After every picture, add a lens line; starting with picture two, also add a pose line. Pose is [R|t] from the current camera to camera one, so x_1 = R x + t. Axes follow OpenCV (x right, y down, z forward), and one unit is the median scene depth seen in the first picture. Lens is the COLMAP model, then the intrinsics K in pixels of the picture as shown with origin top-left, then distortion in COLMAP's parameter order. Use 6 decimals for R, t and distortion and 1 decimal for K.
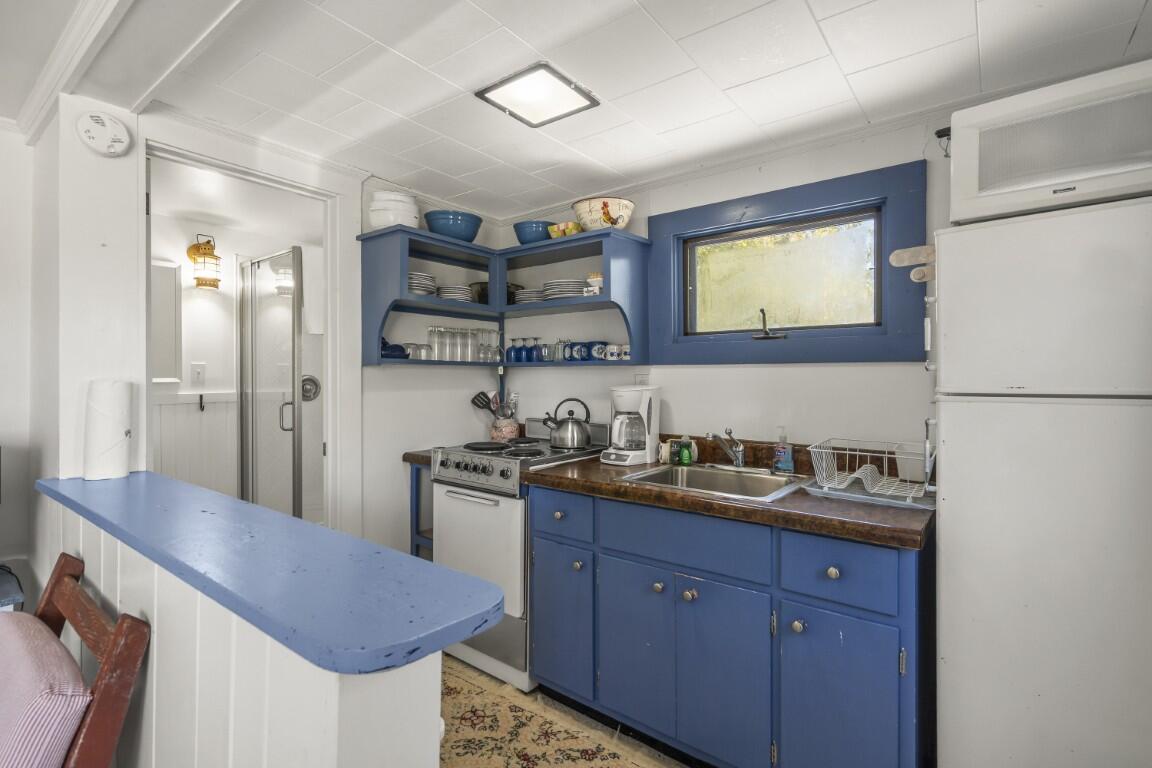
lens RADIAL K [[549.7, 0, 576.1], [0, 549.7, 382.7], [0, 0, 1]] dist [0.031999, 0.000137]
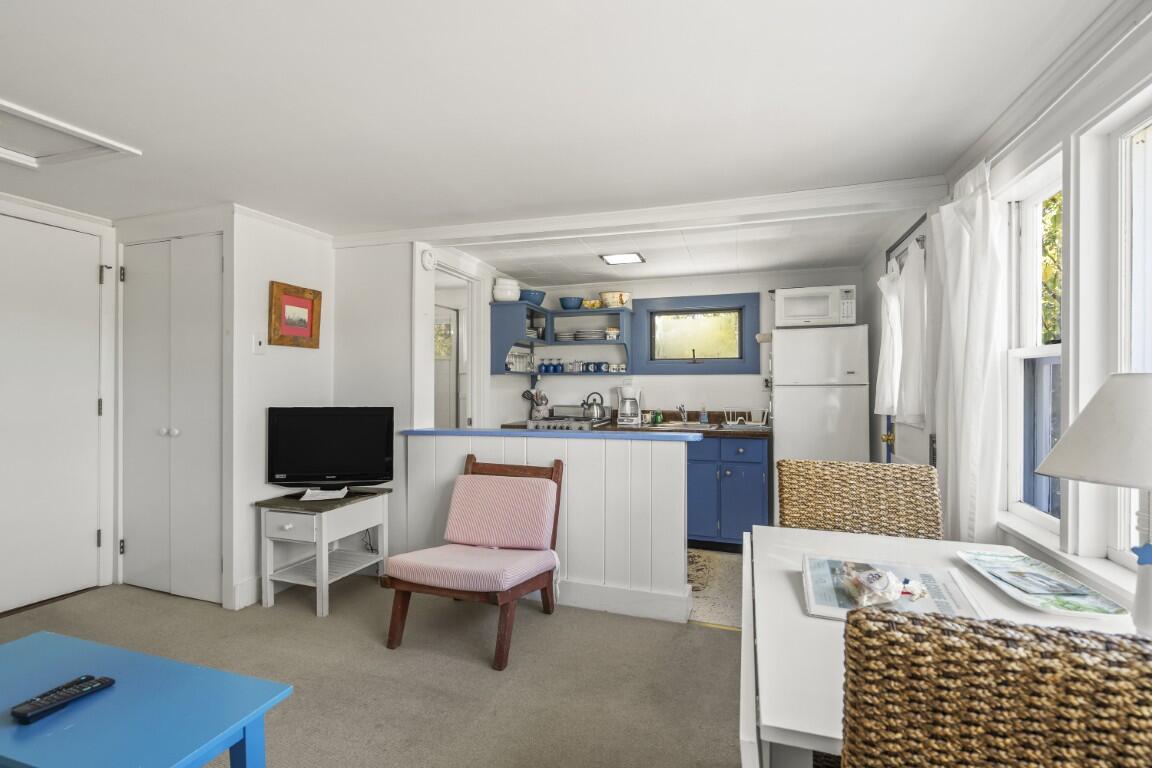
lens RADIAL K [[520.5, 0, 573.7], [0, 520.5, 385.1], [0, 0, 1]] dist [-0.001125, -0.000009]
pose [[0.943641, -0.002163, 0.330963, -0.678527], [0.005940, 0.999928, -0.010403, 0.021996], [-0.330917, 0.011782, 0.943586, -0.672164]]
